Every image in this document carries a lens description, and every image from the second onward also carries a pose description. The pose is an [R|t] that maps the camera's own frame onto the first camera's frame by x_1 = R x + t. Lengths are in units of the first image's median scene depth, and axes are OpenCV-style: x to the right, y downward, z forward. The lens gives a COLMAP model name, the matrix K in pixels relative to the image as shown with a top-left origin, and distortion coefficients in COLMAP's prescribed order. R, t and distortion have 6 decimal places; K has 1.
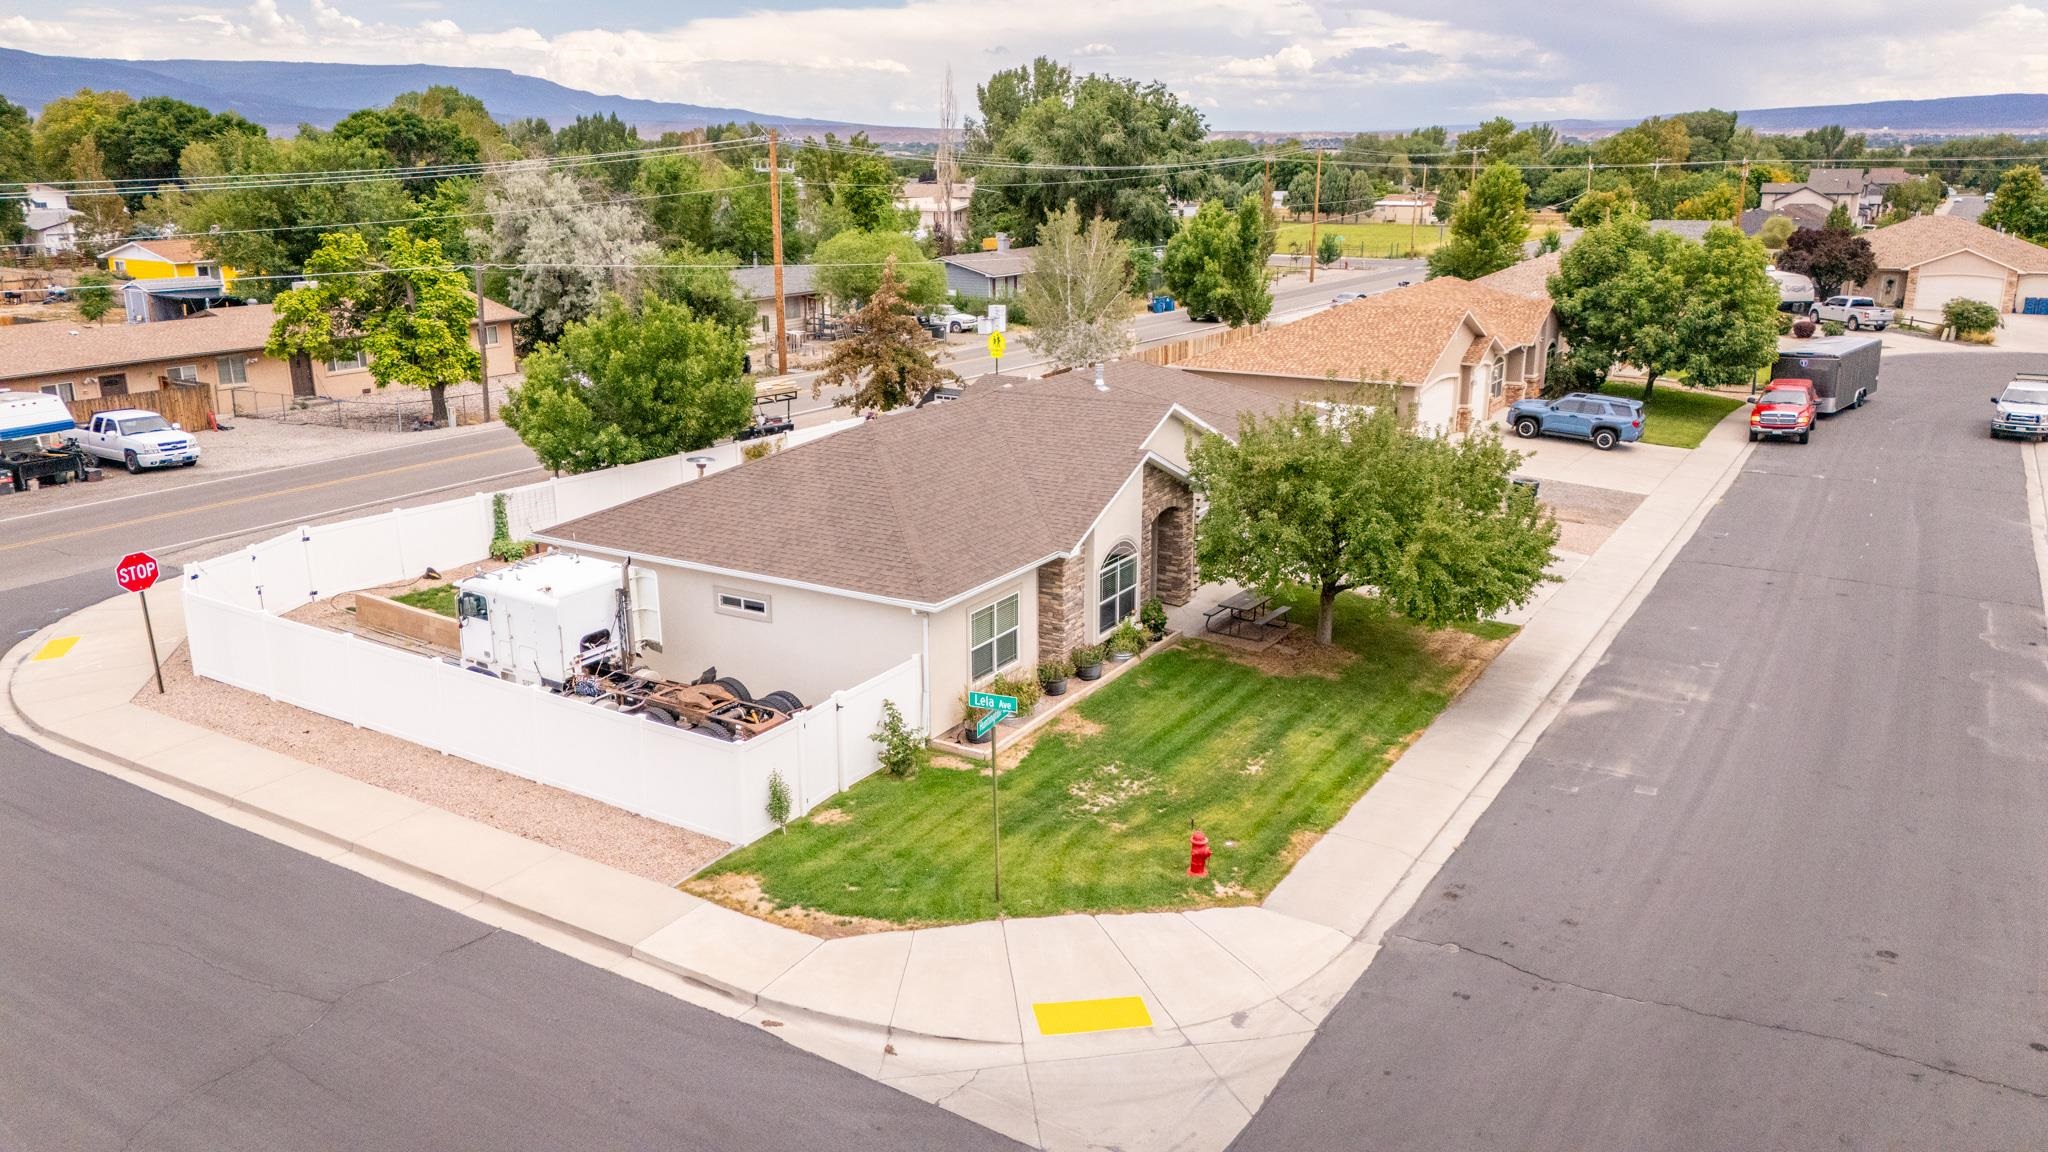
lens RADIAL K [[1509.3, 0, 1019.9], [0, 1509.3, 559.1], [0, 0, 1]] dist [0.063426, -0.057406]
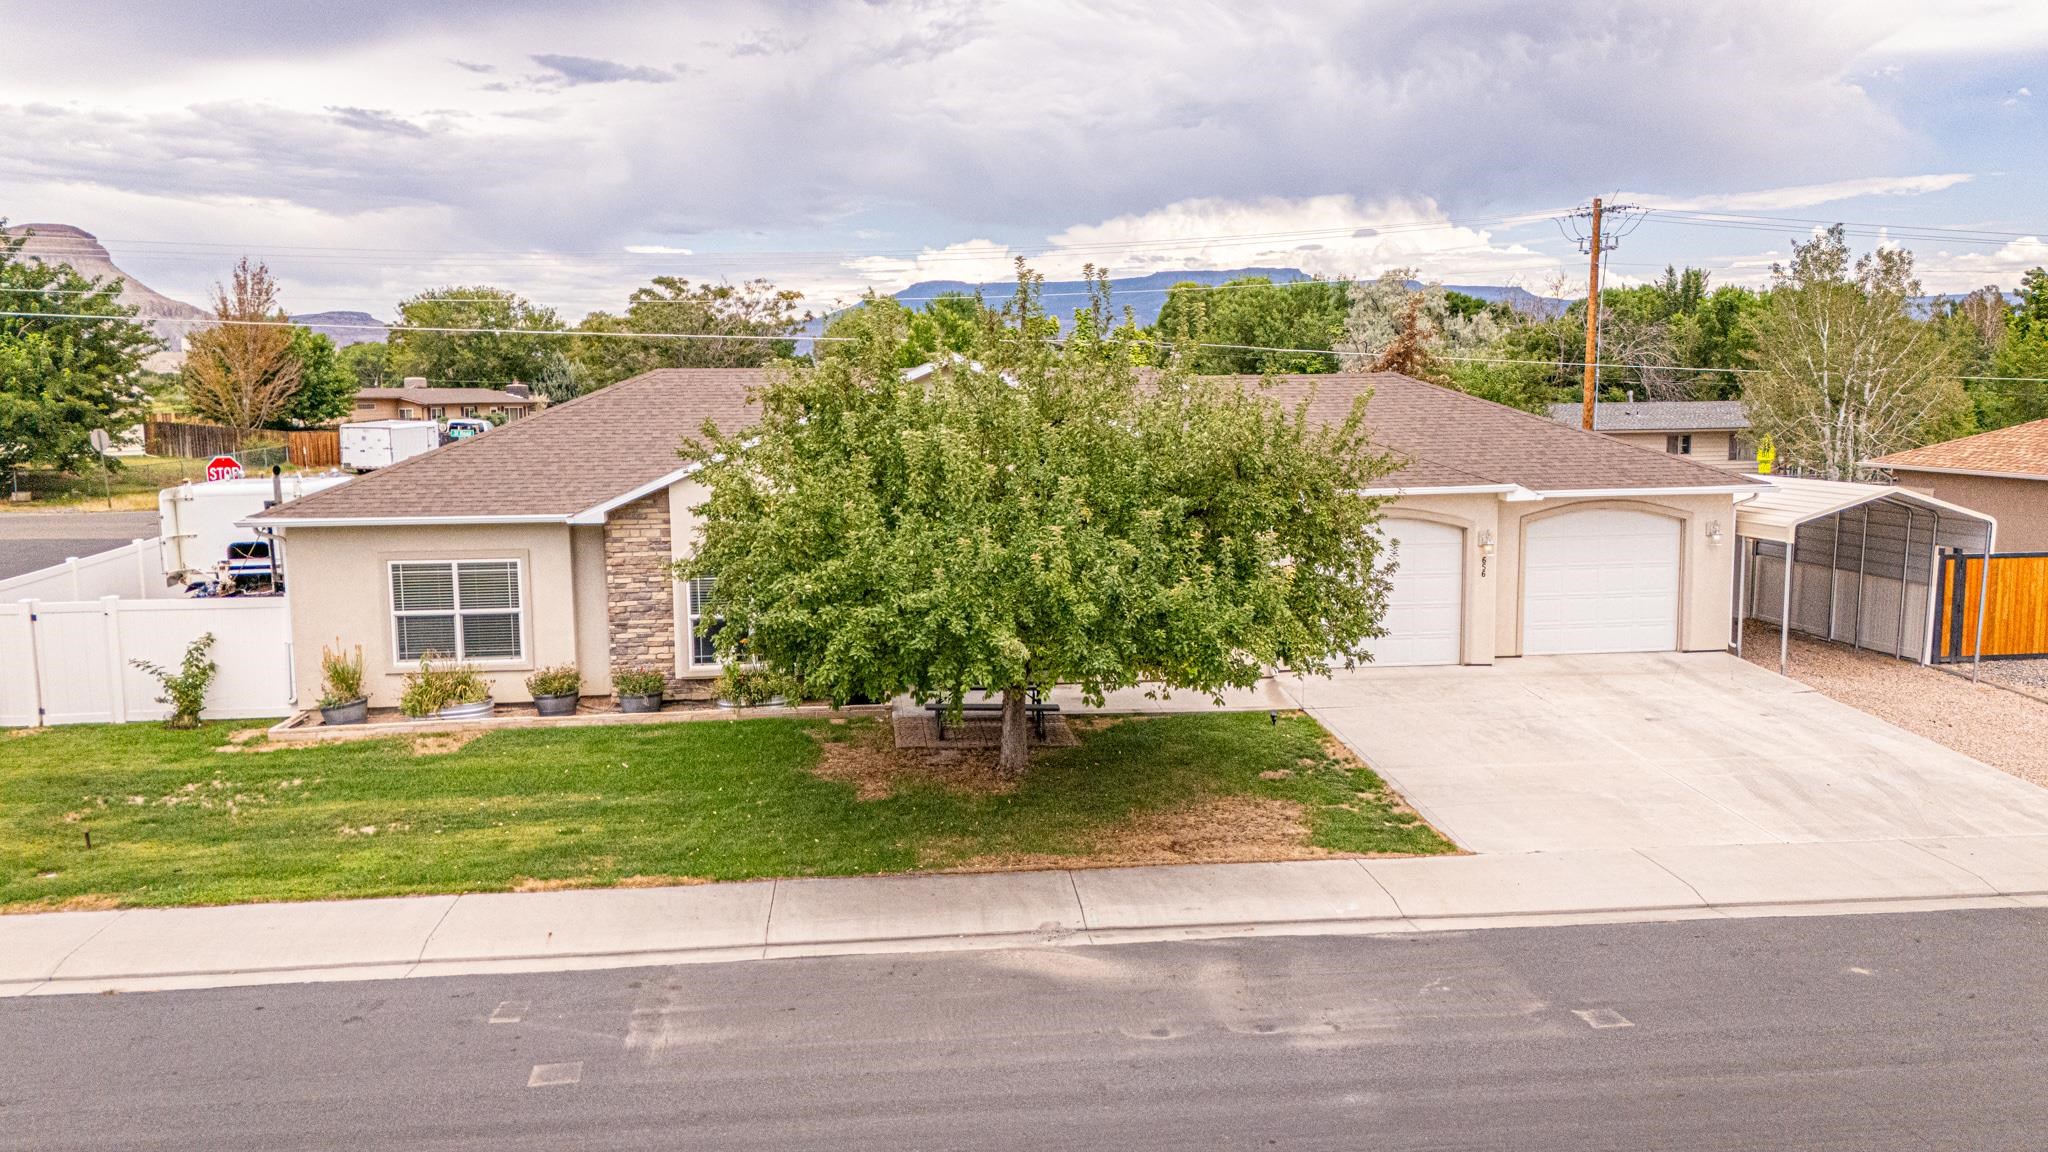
lens RADIAL K [[1509.3, 0, 1024.1], [0, 1509.3, 580.1], [0, 0, 1]] dist [0.063426, -0.057406]
pose [[0.612959, 0.094524, -0.784440, 0.738524], [-0.197397, 0.979655, -0.036198, 0.009462], [0.765059, 0.177034, 0.619147, 0.755688]]
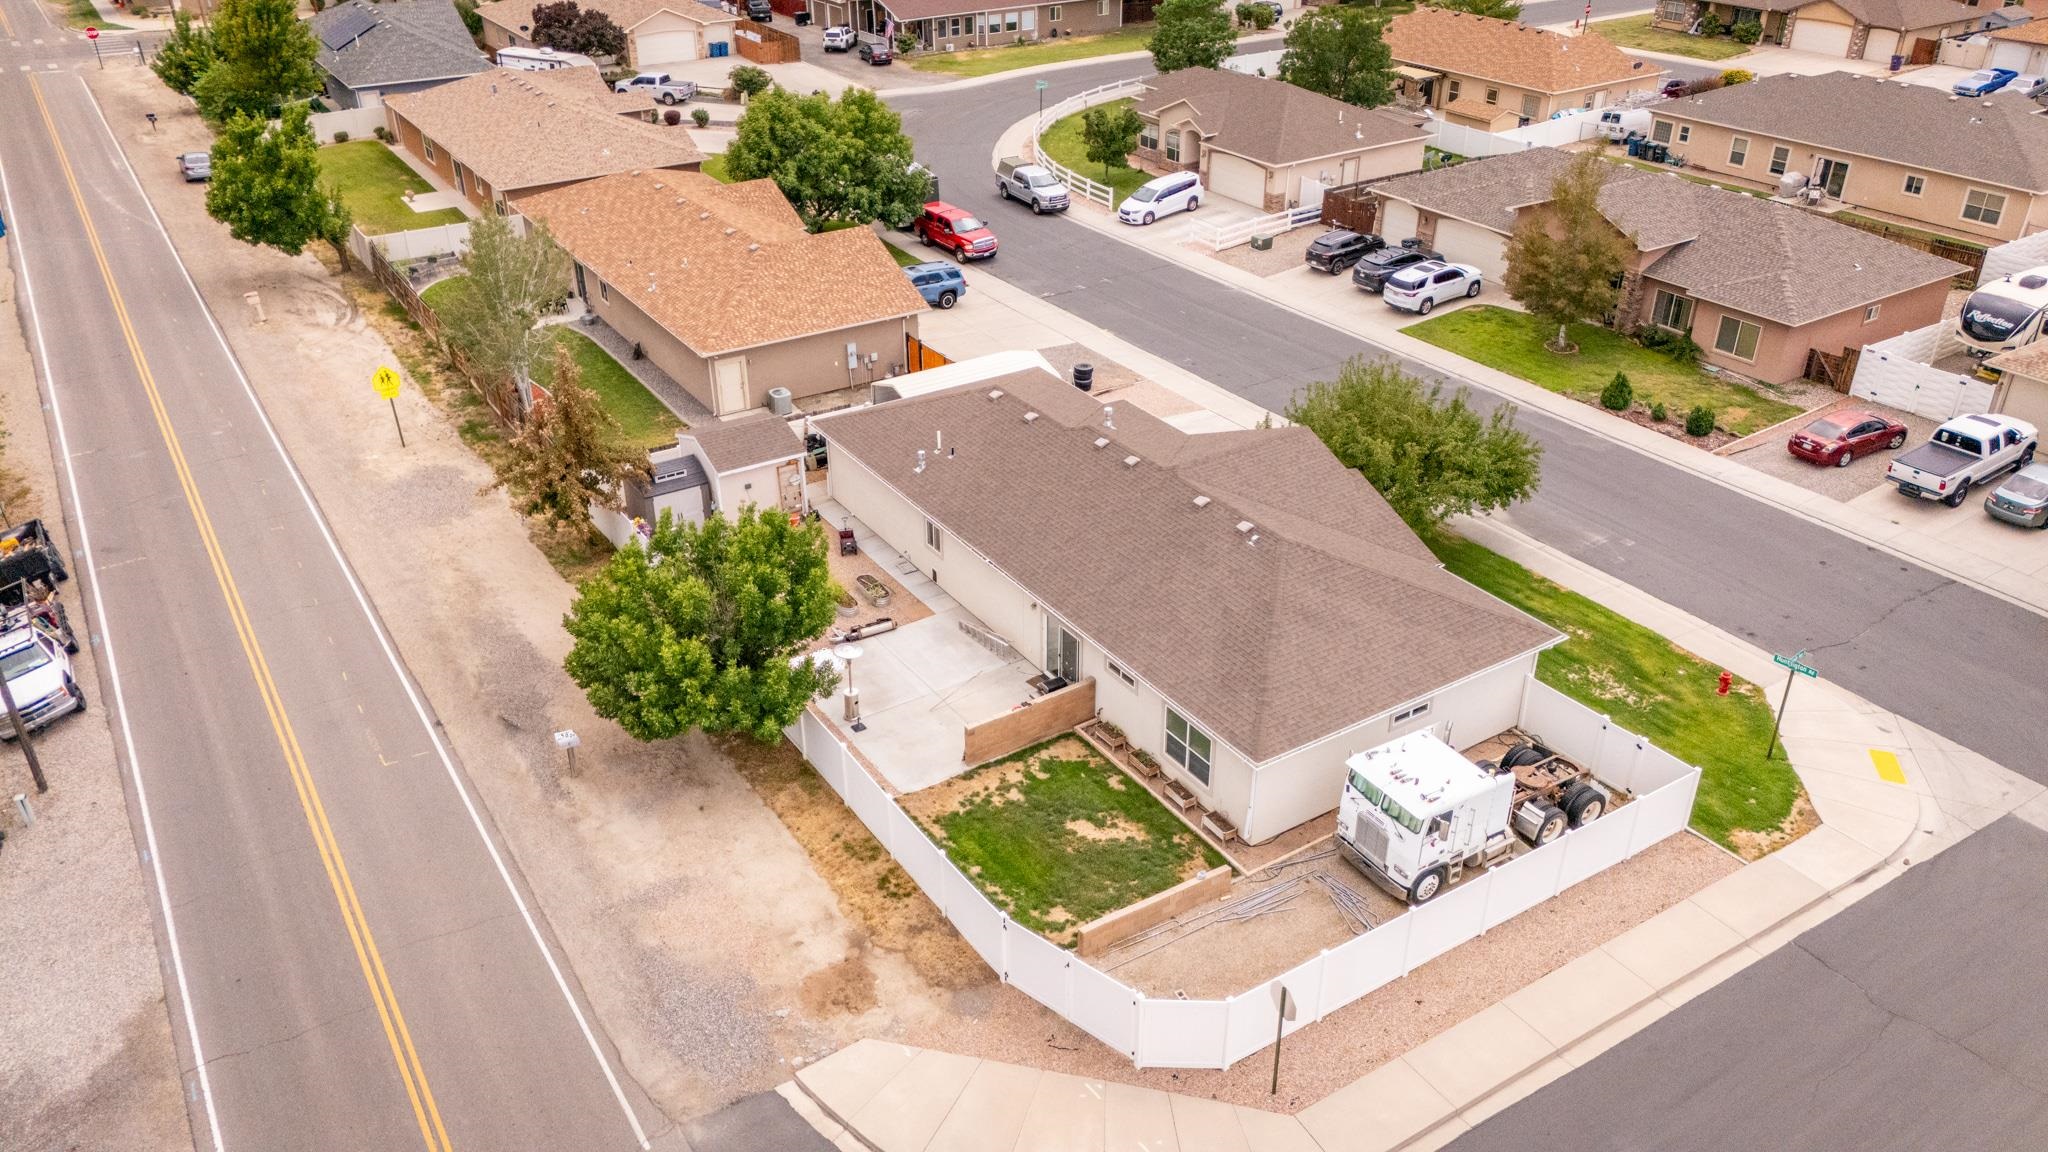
lens RADIAL K [[1509.3, 0, 1013.4], [0, 1509.3, 576.0], [0, 0, 1]] dist [0.063426, -0.057406]
pose [[0.443777, -0.441726, 0.779705, -1.277358], [0.241221, 0.896841, 0.370793, -0.627326], [-0.863061, 0.023532, 0.504551, 0.656745]]
